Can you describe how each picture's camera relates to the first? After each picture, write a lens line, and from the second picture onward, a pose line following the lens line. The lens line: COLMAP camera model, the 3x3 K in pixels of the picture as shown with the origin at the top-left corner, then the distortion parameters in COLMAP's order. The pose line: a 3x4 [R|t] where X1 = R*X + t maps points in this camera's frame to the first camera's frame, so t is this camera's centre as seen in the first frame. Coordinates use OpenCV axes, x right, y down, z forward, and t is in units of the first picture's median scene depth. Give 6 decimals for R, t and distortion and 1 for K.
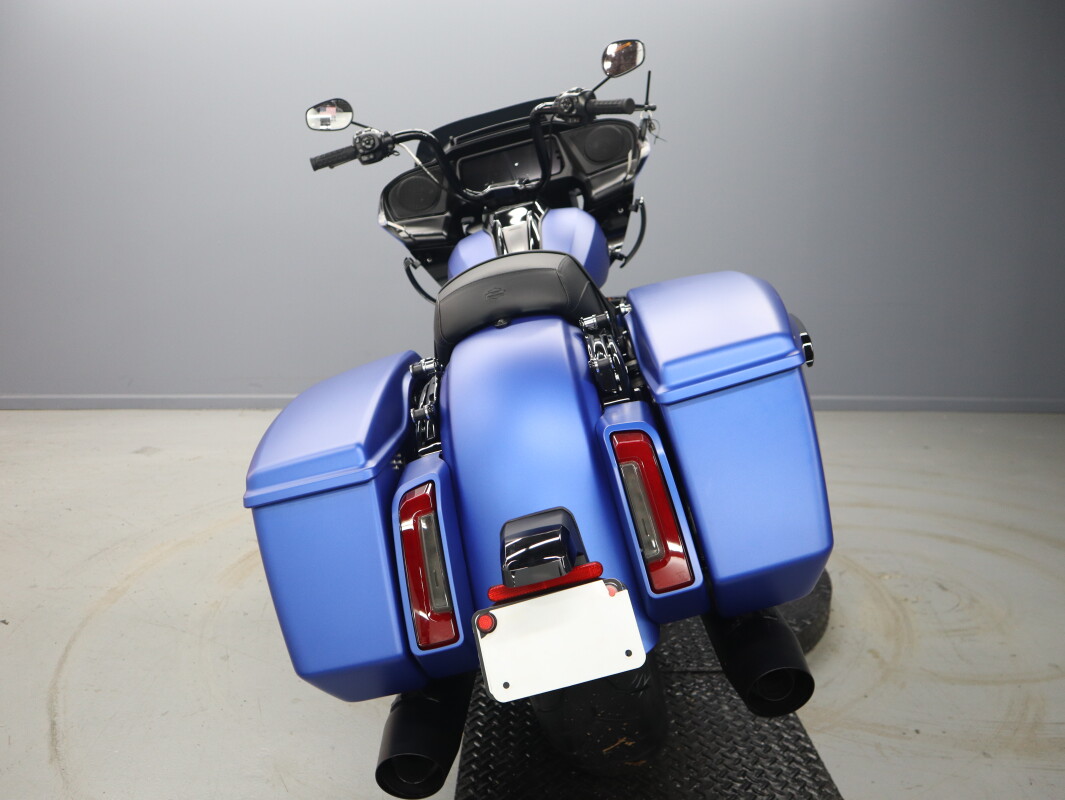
lens RADIAL K [[839.8, 0, 523.0], [0, 839.8, 406.2], [0, 0, 1]] dist [-0.117459, 0.073270]
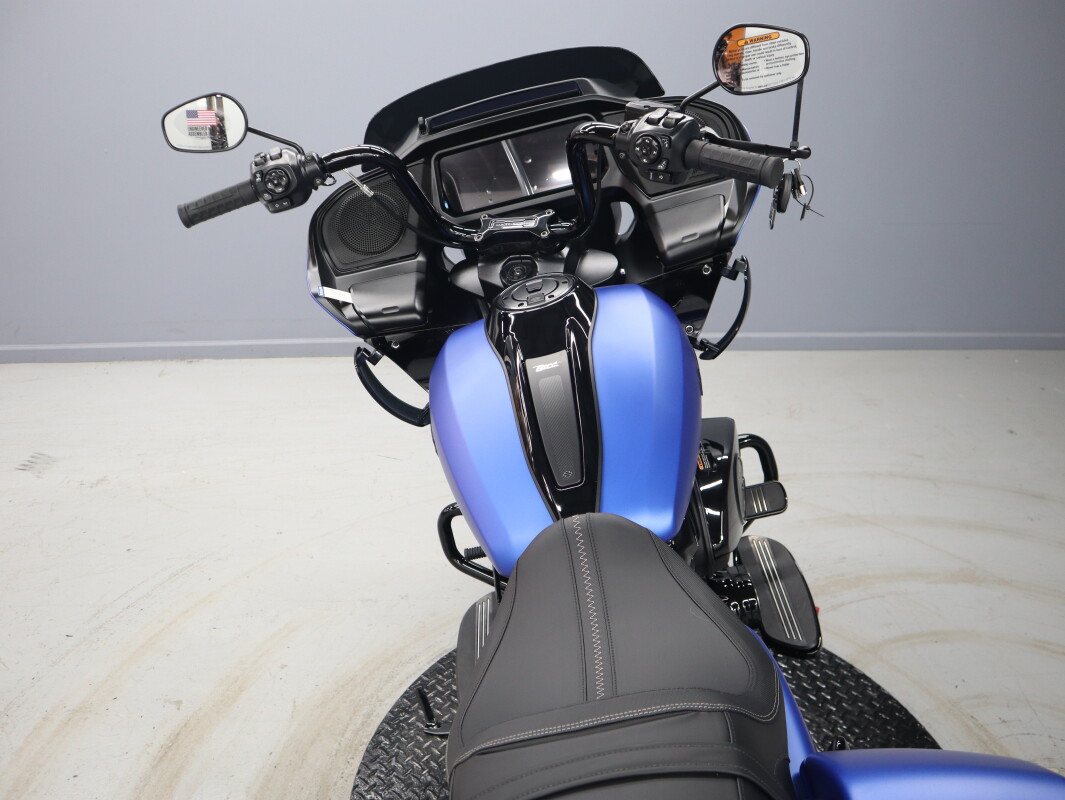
lens RADIAL K [[839.8, 0, 530.0], [0, 839.8, 405.4], [0, 0, 1]] dist [-0.117459, 0.073270]
pose [[0.998504, -0.025567, 0.048334, -0.046918], [0.012622, 0.967850, 0.251211, -0.310990], [-0.053202, -0.250225, 0.966725, 0.413610]]
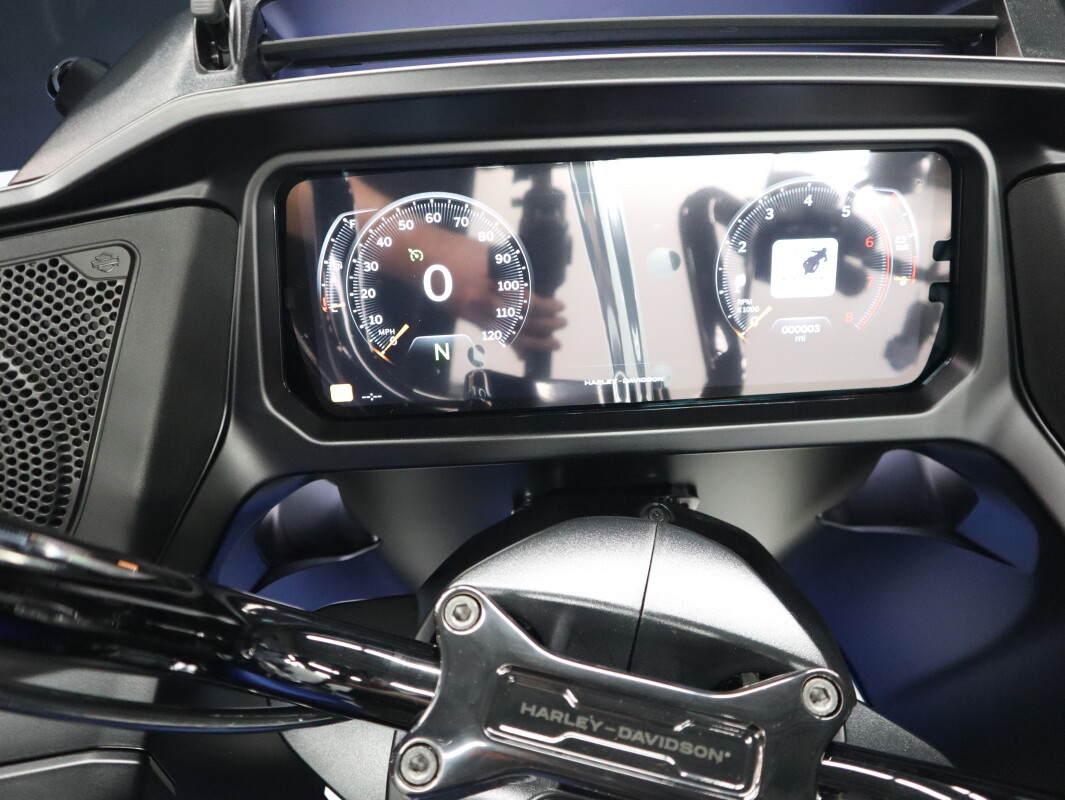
lens RADIAL K [[840.6, 0, 530.1], [0, 840.6, 399.2], [0, 0, 1]] dist [-0.115875, 0.073055]
pose [[0.969641, 0.114657, 0.215988, -0.068922], [-0.188378, 0.913419, 0.360803, -0.365849], [-0.155919, -0.390536, 0.907288, 0.991062]]
